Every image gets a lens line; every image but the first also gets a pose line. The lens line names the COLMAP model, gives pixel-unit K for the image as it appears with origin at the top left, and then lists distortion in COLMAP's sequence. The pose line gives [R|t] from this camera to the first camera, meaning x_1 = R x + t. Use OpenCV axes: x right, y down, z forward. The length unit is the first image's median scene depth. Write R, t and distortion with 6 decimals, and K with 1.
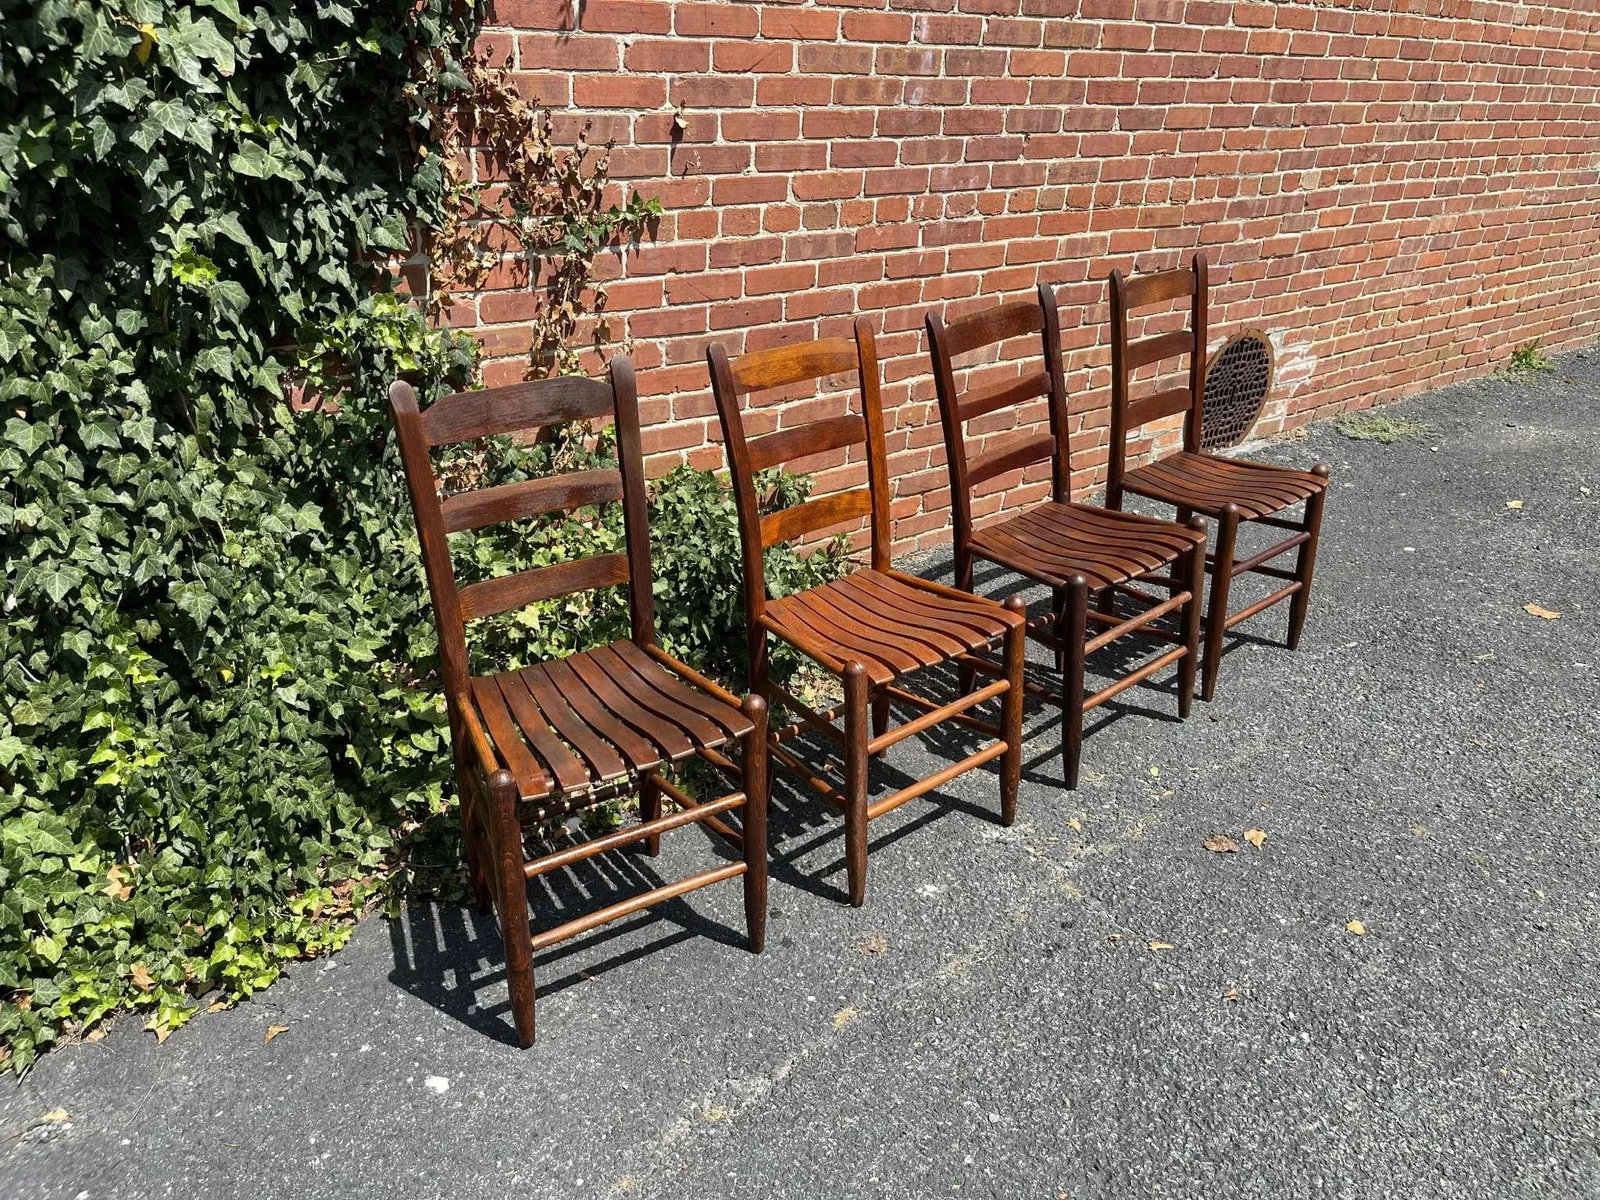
lens RADIAL K [[1215.9, 0, 802.0], [0, 1215.9, 601.3], [0, 0, 1]] dist [0.052527, -0.068770]
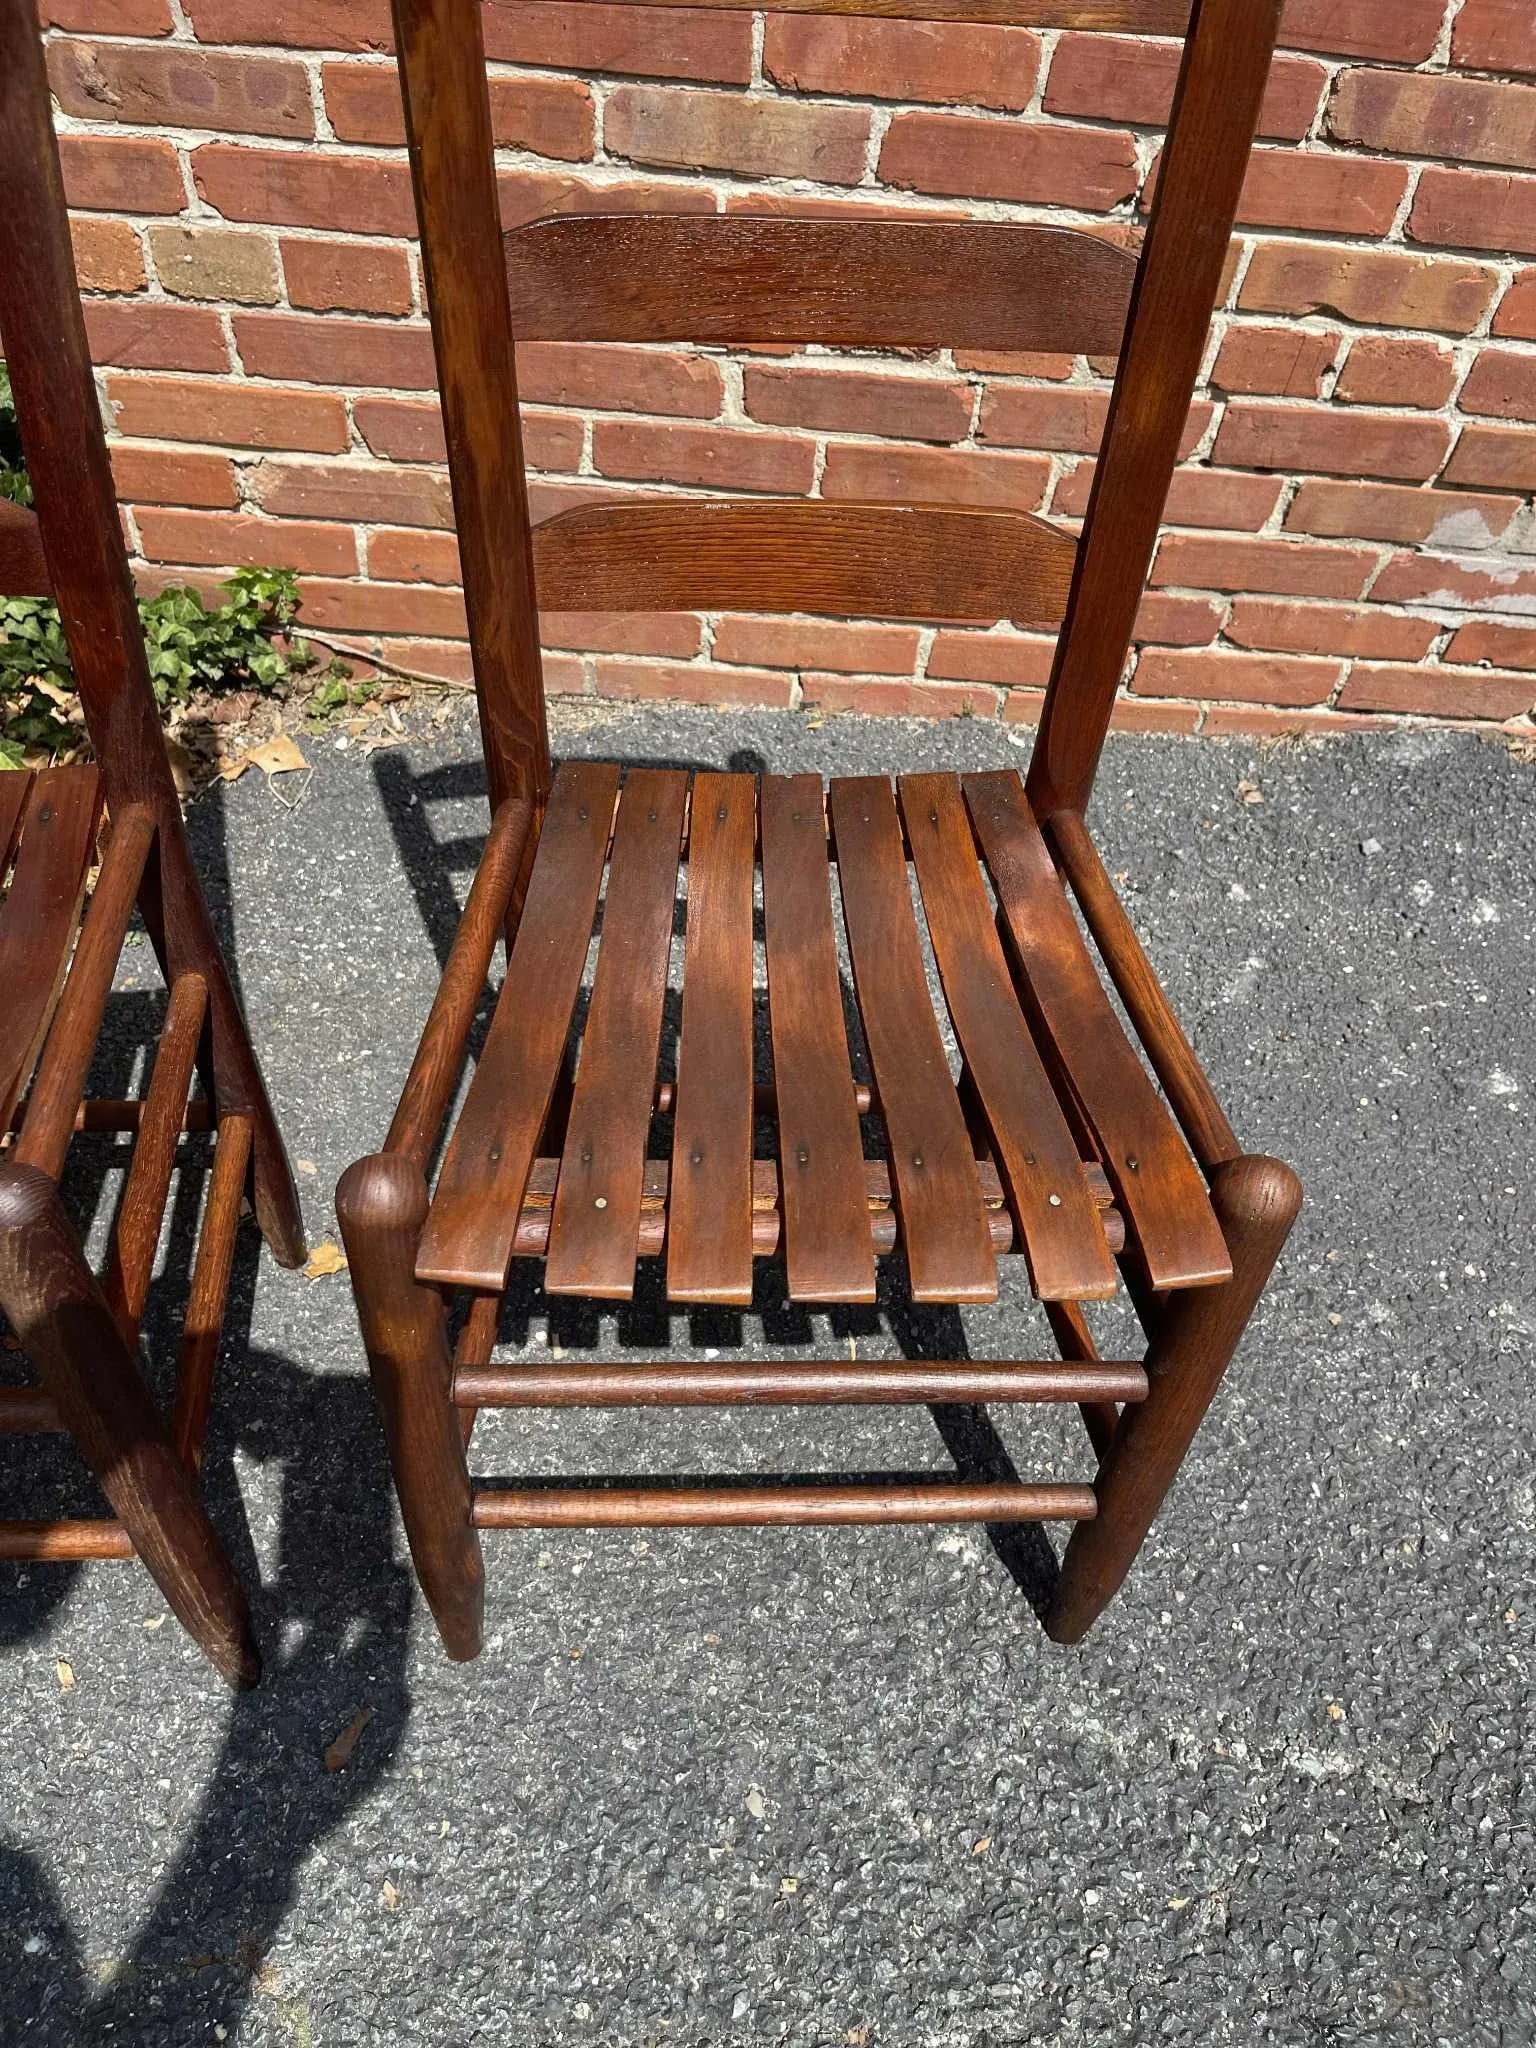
lens RADIAL K [[1556.4, 0, 772.0], [0, 1556.4, 1020.0], [0, 0, 1]] dist [0.052527, -0.068770]
pose [[0.772163, 0.489758, -0.404848, 0.476013], [-0.314049, 0.848018, 0.426894, -0.223607], [0.552393, -0.202489, 0.808616, 0.805729]]
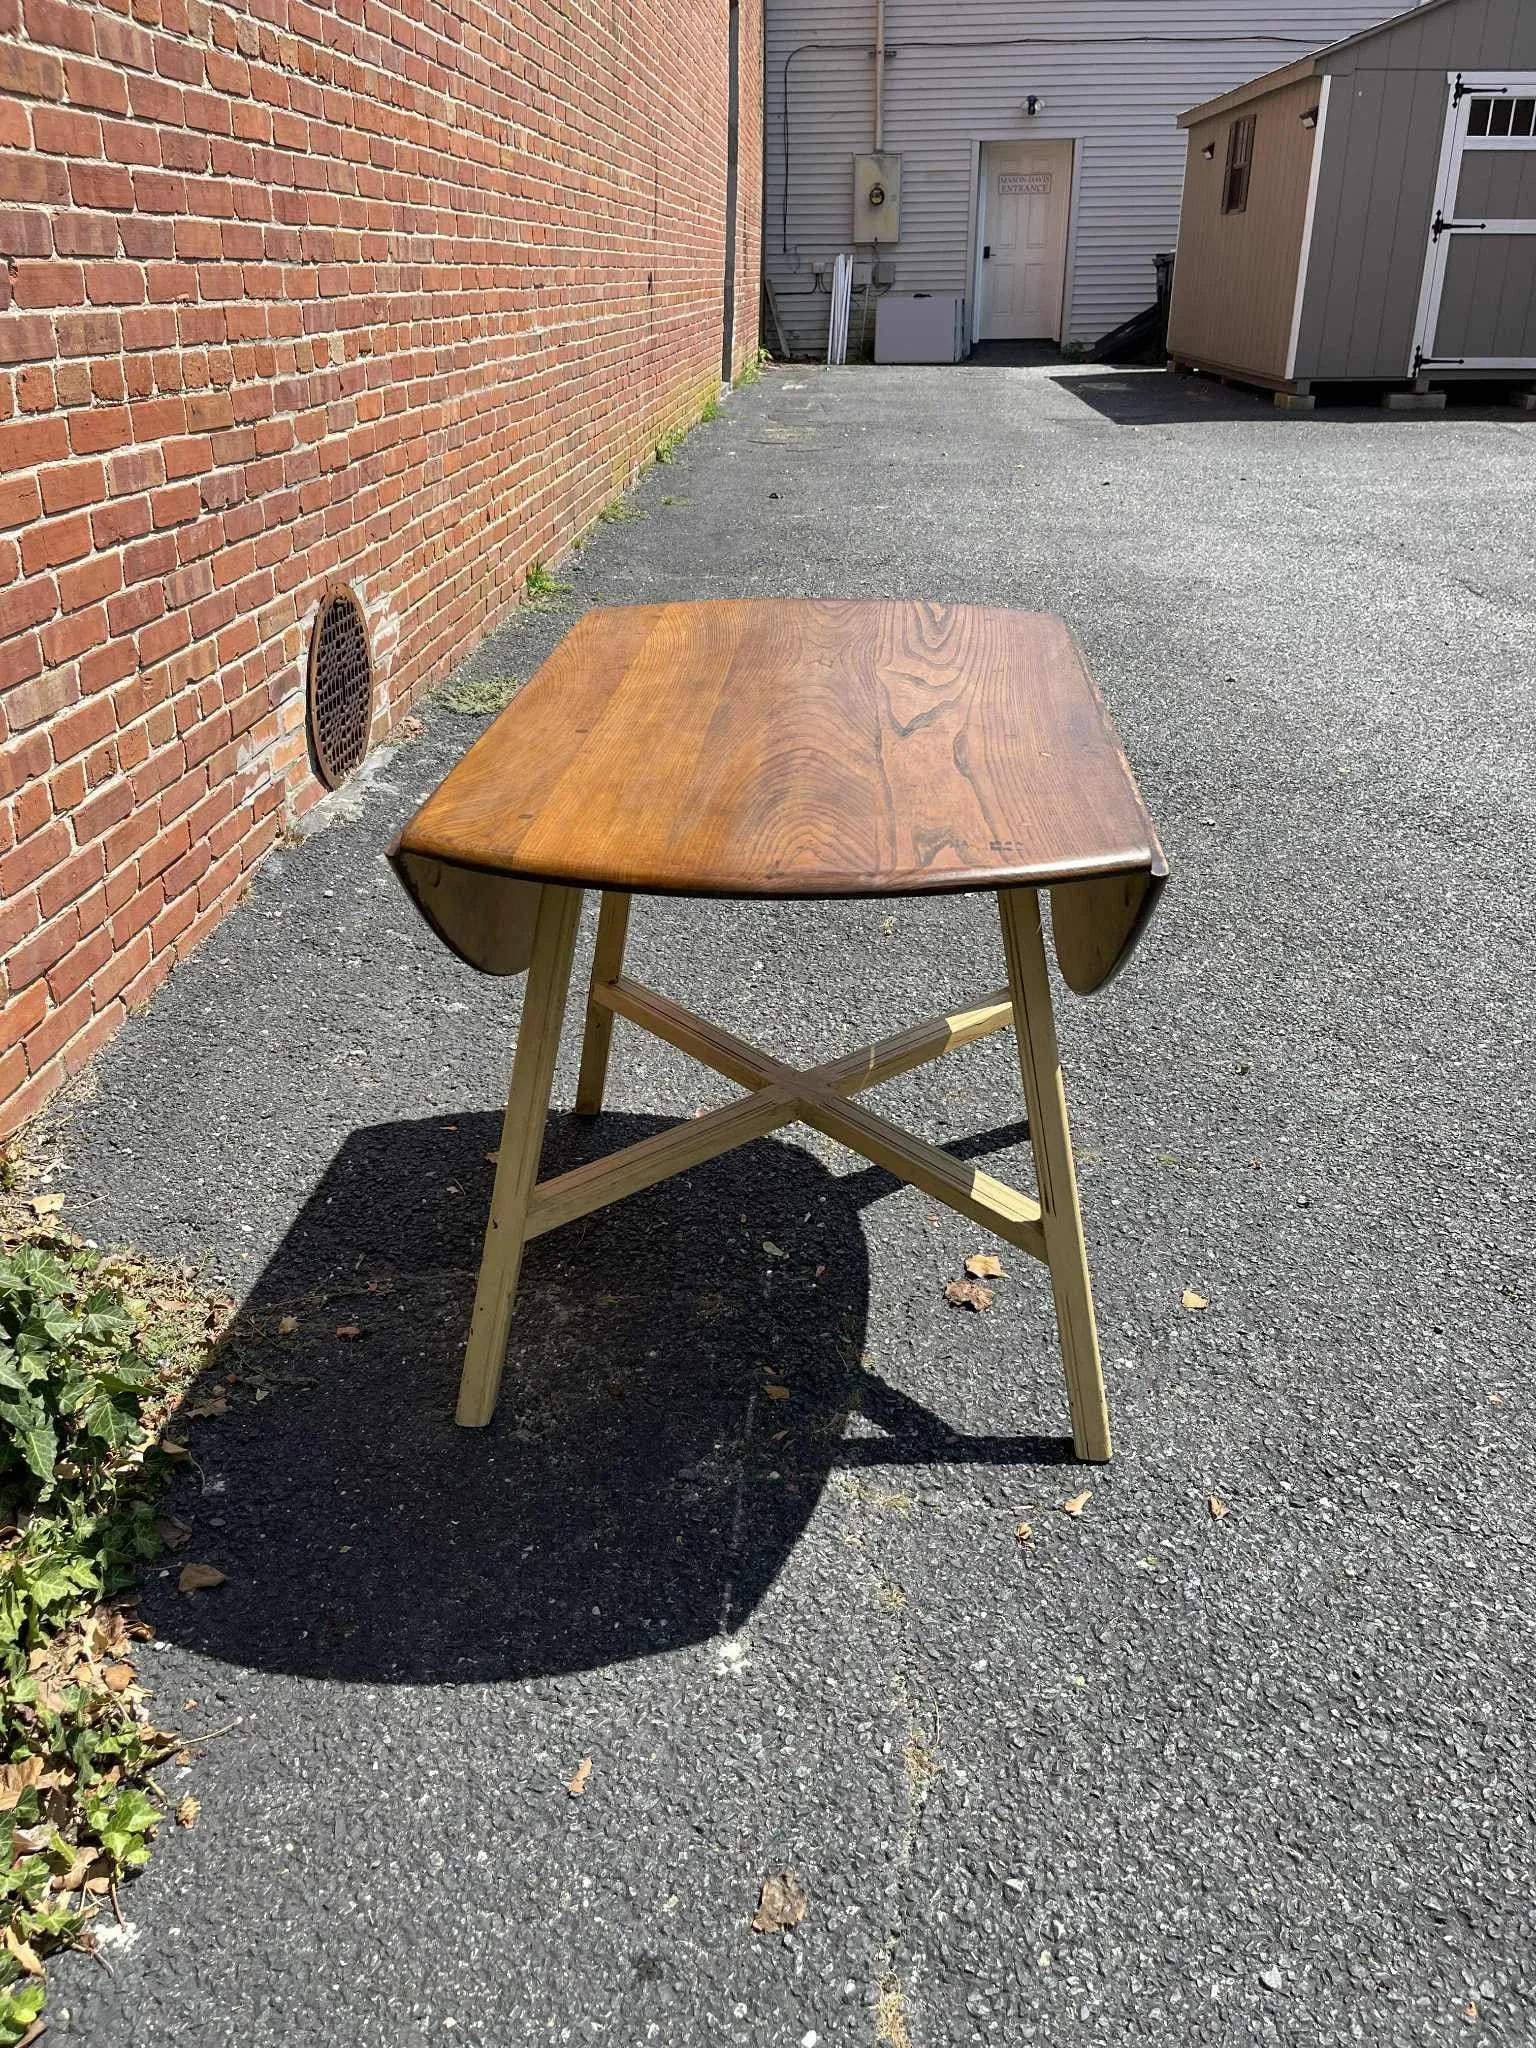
lens RADIAL K [[1556.4, 0, 761.2], [0, 1556.4, 1019.3], [0, 0, 1]] dist [0.052527, -0.068770]
pose [[0.661899, -0.357206, 0.659010, -0.181020], [0.343501, 0.925955, 0.156892, -0.088376], [-0.666256, 0.122524, 0.735589, 0.382792]]
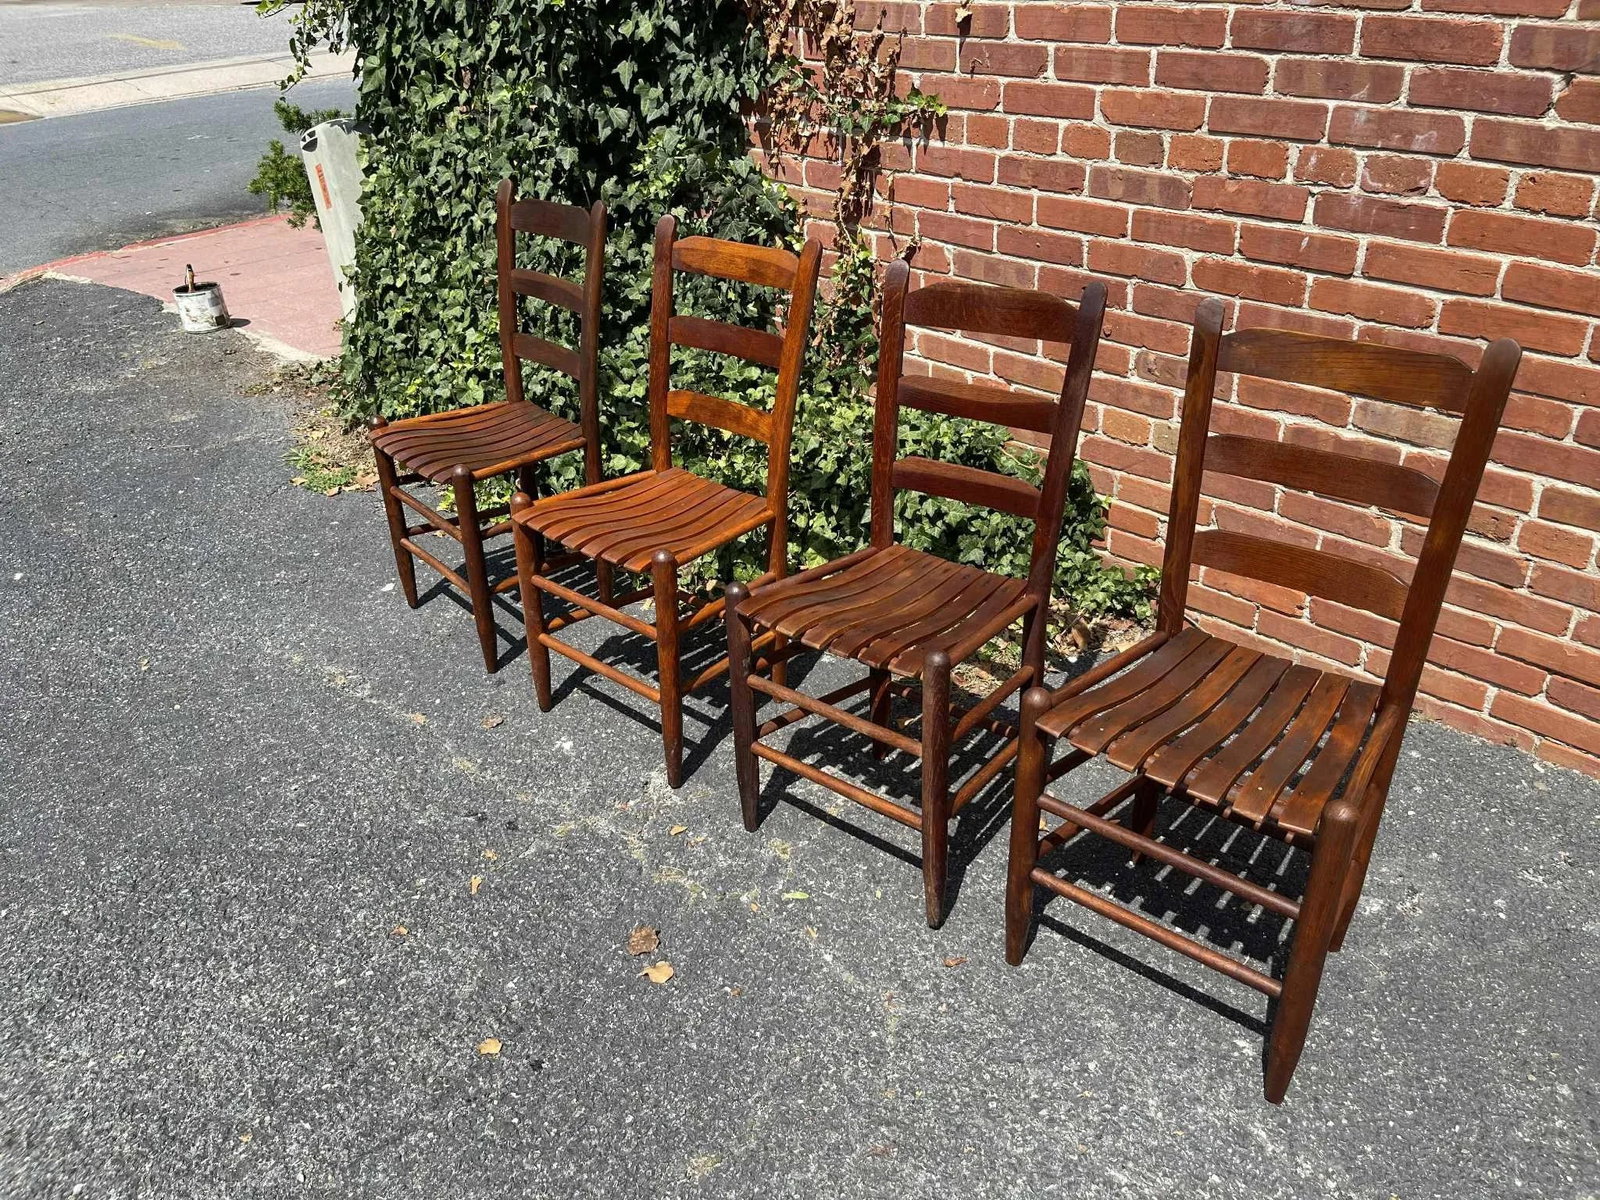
lens RADIAL K [[1215.9, 0, 790.4], [0, 1215.9, 609.6], [0, 0, 1]] dist [0.052527, -0.068770]
pose [[0.128929, 0.469381, -0.873532, 0.827285], [-0.380335, 0.836925, 0.393575, -0.299541], [0.915818, 0.281492, 0.286426, 0.673087]]
